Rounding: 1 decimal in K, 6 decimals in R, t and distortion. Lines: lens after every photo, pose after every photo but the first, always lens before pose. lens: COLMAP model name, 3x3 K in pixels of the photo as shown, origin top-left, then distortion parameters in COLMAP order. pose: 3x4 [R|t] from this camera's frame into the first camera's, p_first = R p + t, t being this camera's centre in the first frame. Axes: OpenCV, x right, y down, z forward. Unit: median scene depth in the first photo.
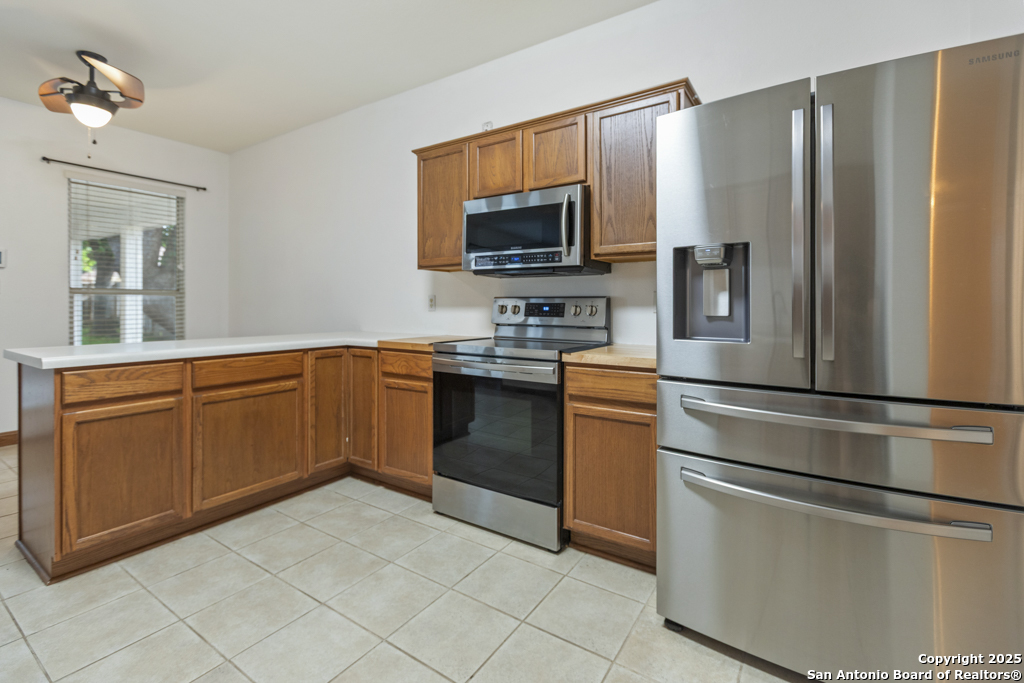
lens RADIAL K [[458.3, 0, 509.9], [0, 458.3, 308.8], [0, 0, 1]] dist [-0.001070, -0.001347]
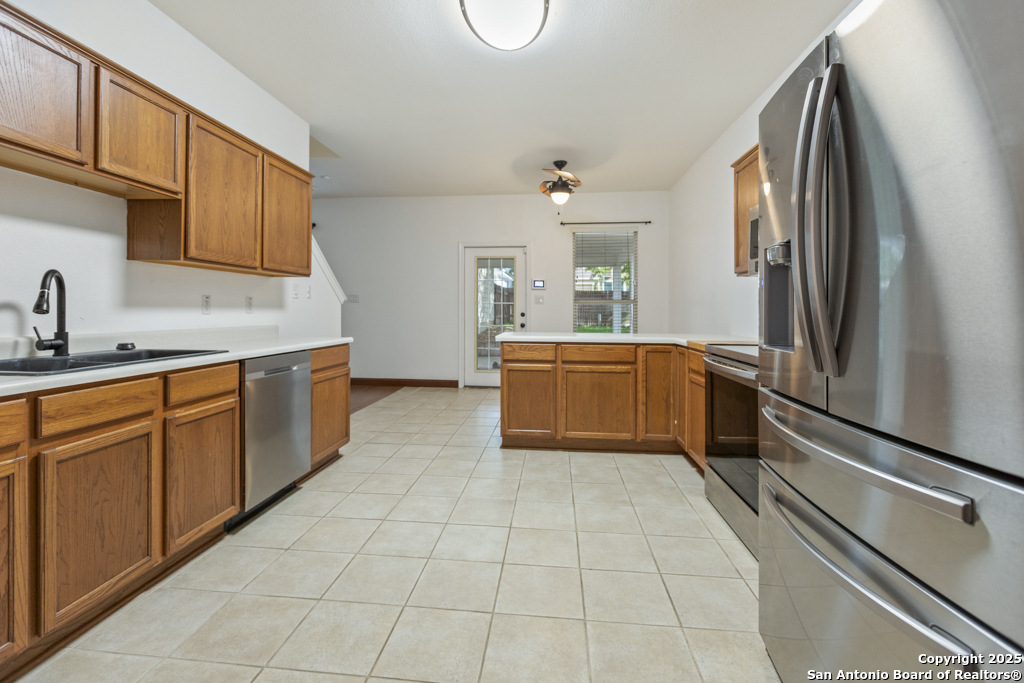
lens RADIAL K [[458.3, 0, 504.6], [0, 458.3, 309.9], [0, 0, 1]] dist [-0.001070, -0.001347]
pose [[0.462471, -0.001100, -0.886634, 0.595664], [-0.007761, 0.999956, -0.005289, 0.000822], [0.886601, 0.009327, 0.462442, 0.050624]]
